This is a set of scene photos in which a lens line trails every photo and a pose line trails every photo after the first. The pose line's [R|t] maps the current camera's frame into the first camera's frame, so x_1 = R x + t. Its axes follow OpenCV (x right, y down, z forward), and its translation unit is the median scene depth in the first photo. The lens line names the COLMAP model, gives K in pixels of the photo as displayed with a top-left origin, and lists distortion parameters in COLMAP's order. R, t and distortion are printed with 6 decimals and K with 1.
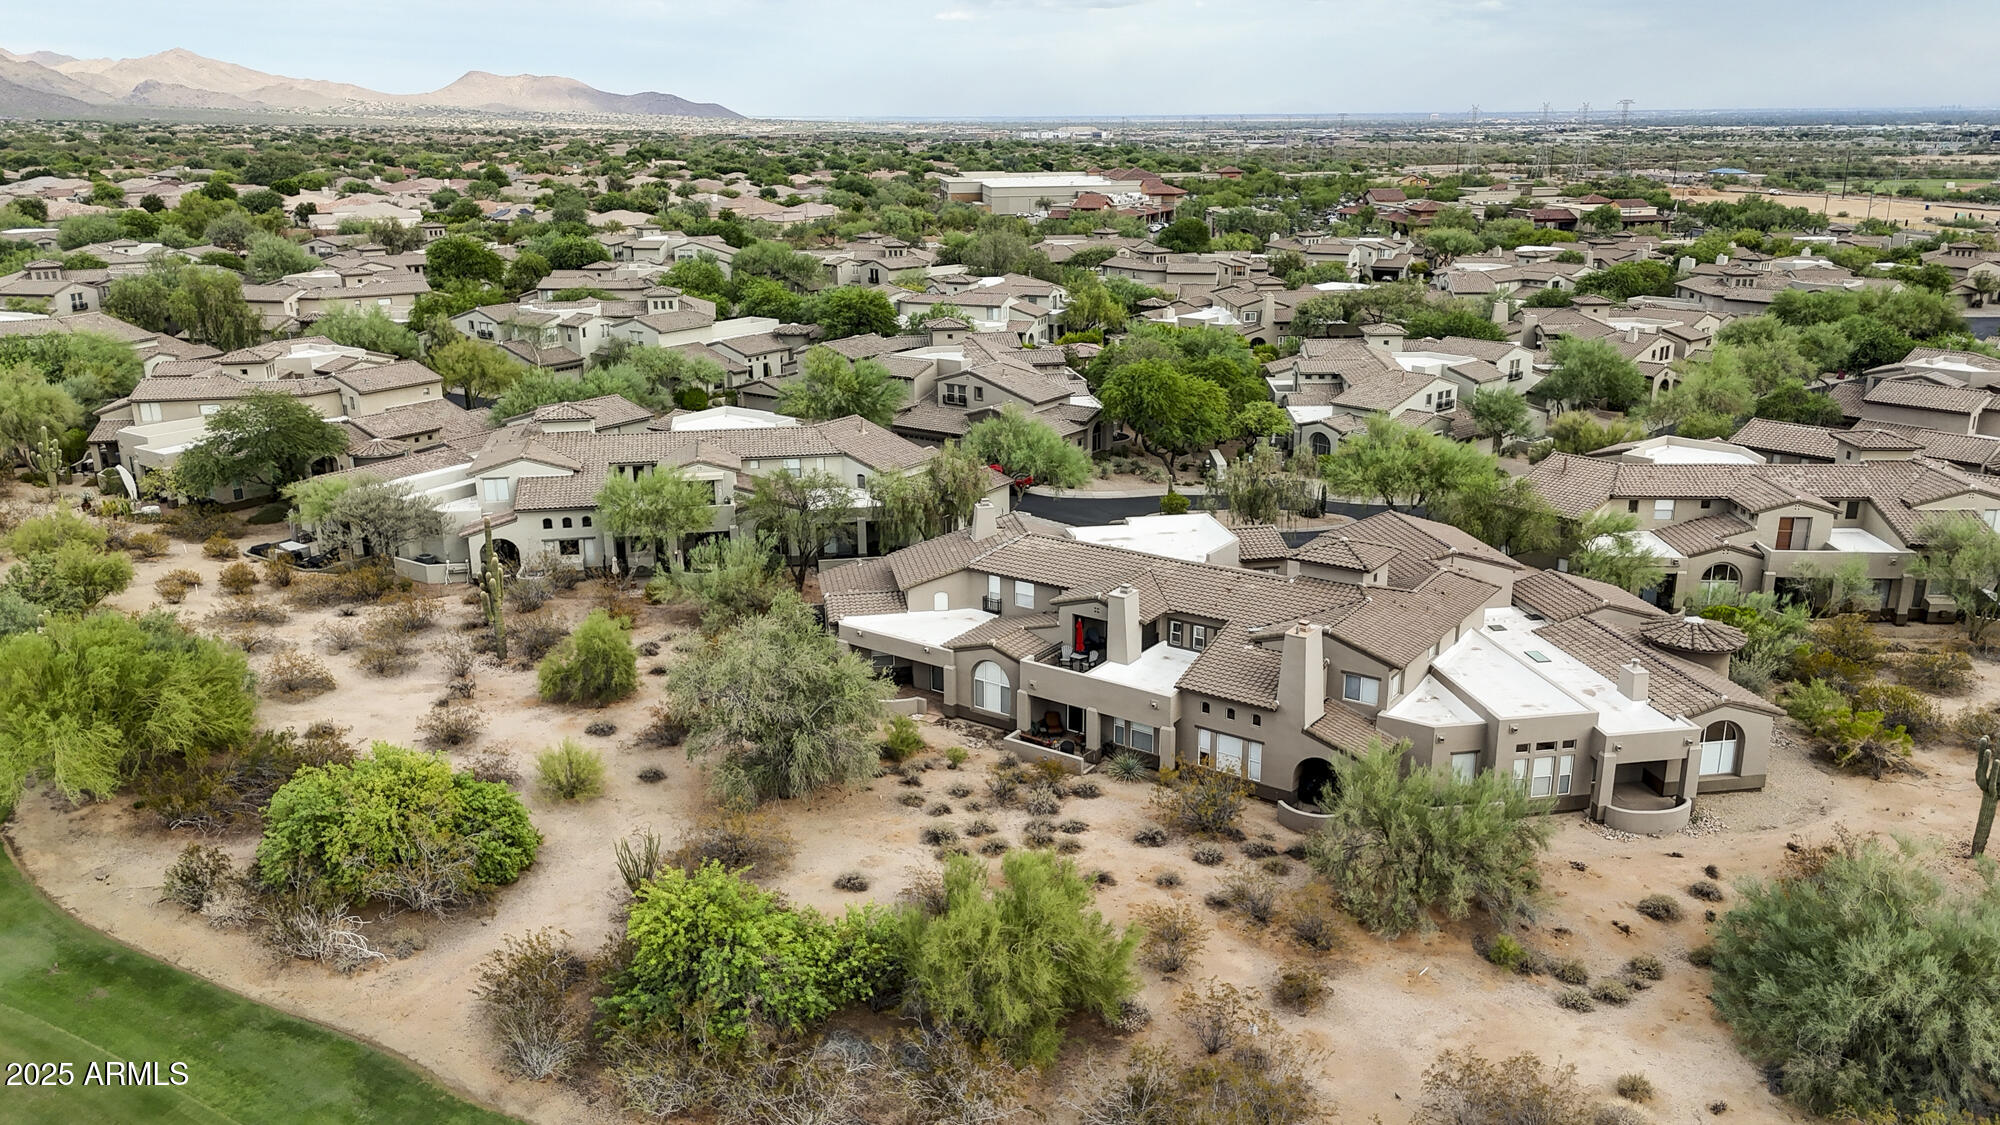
lens RADIAL K [[1470.8, 0, 998.1], [0, 1470.8, 535.0], [0, 0, 1]] dist [0.054539, -0.053314]
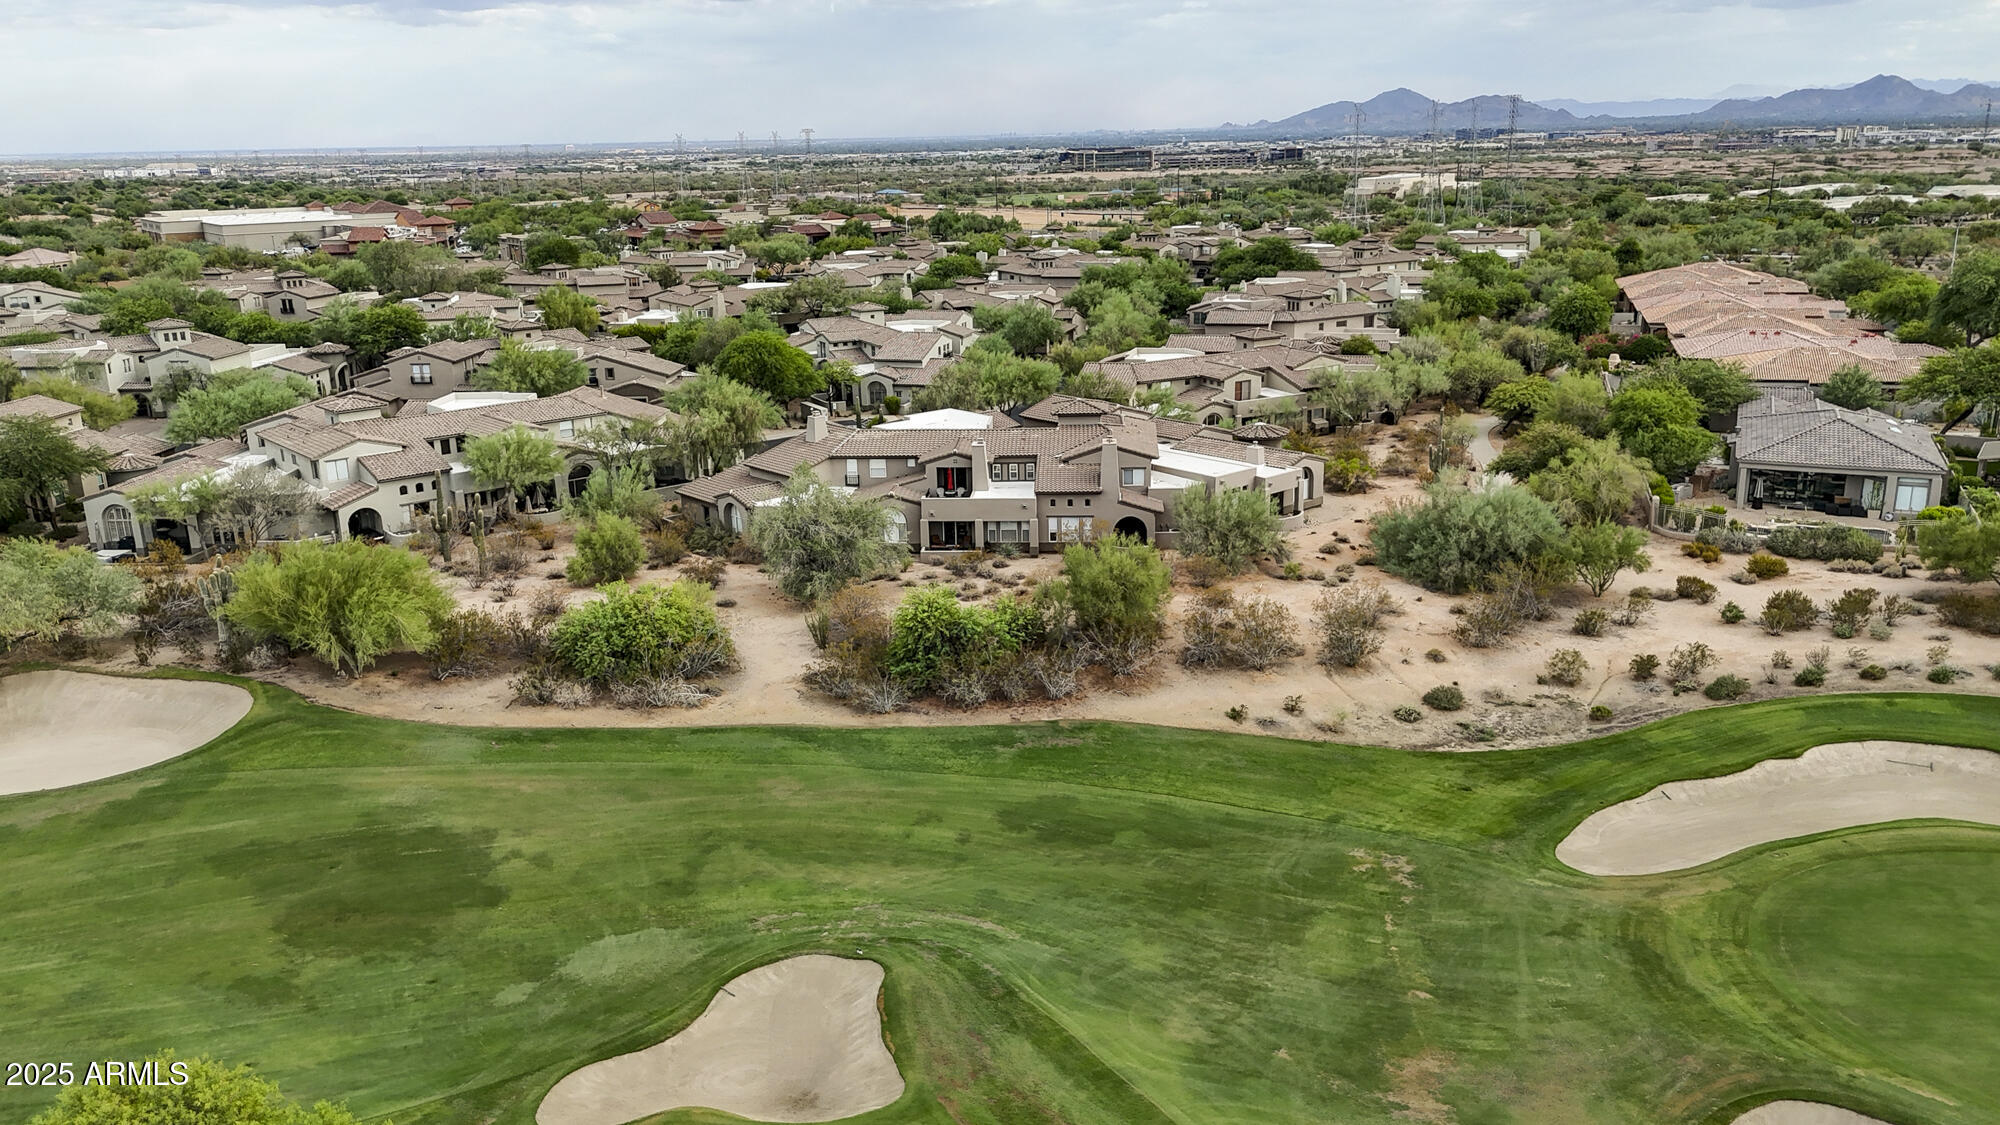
lens RADIAL K [[1493.5, 0, 994.6], [0, 1493.5, 558.4], [0, 0, 1]] dist [0.050216, -0.053228]
pose [[0.857934, -0.152213, 0.490693, -0.492906], [0.156366, 0.987154, 0.032823, 0.079001], [-0.489386, 0.048568, 0.870714, -0.253700]]
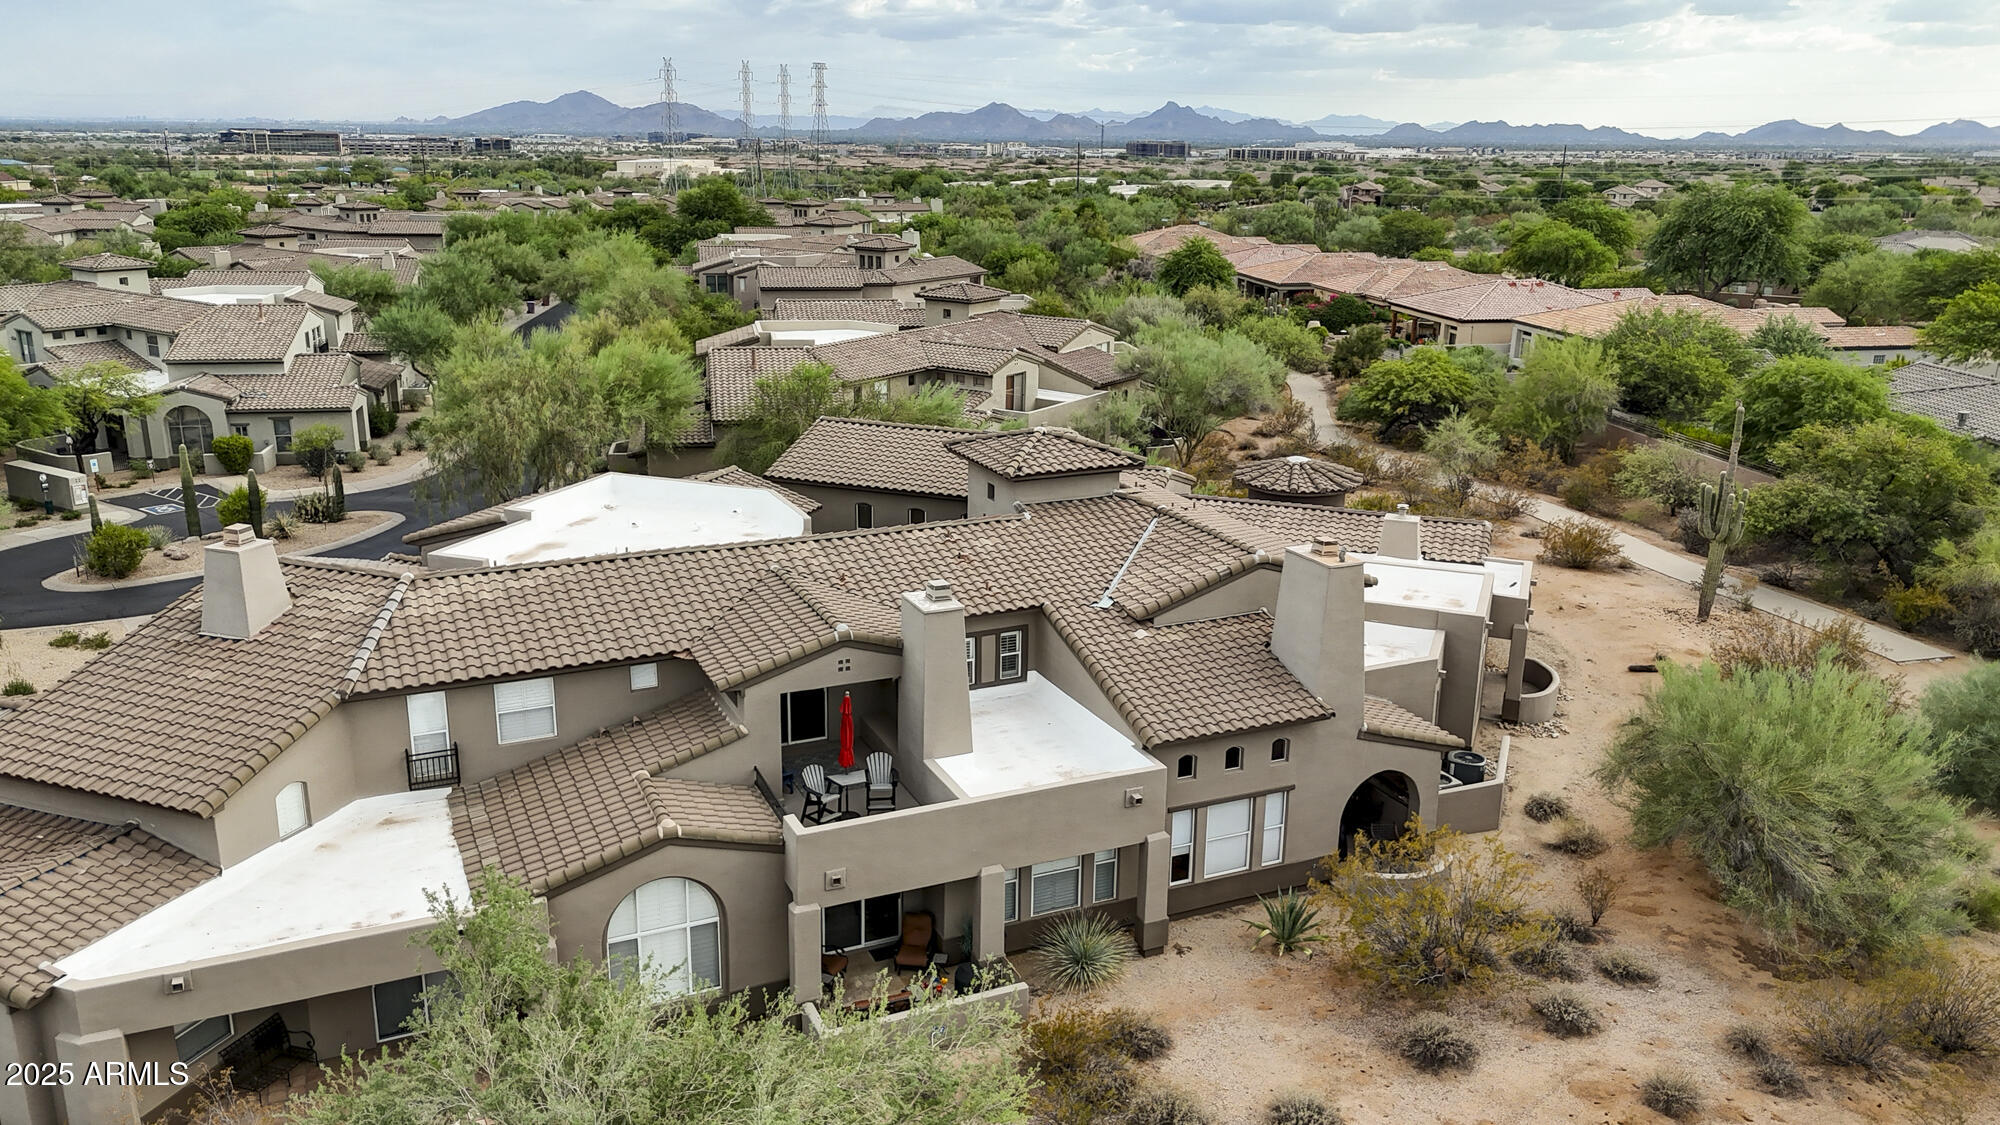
lens RADIAL K [[1493.5, 0, 994.6], [0, 1493.5, 558.4], [0, 0, 1]] dist [0.050216, -0.053228]
pose [[0.501301, -0.223041, 0.836032, -0.205462], [0.217747, 0.967630, 0.127583, -0.020001], [-0.837426, 0.118086, 0.533641, 0.539531]]
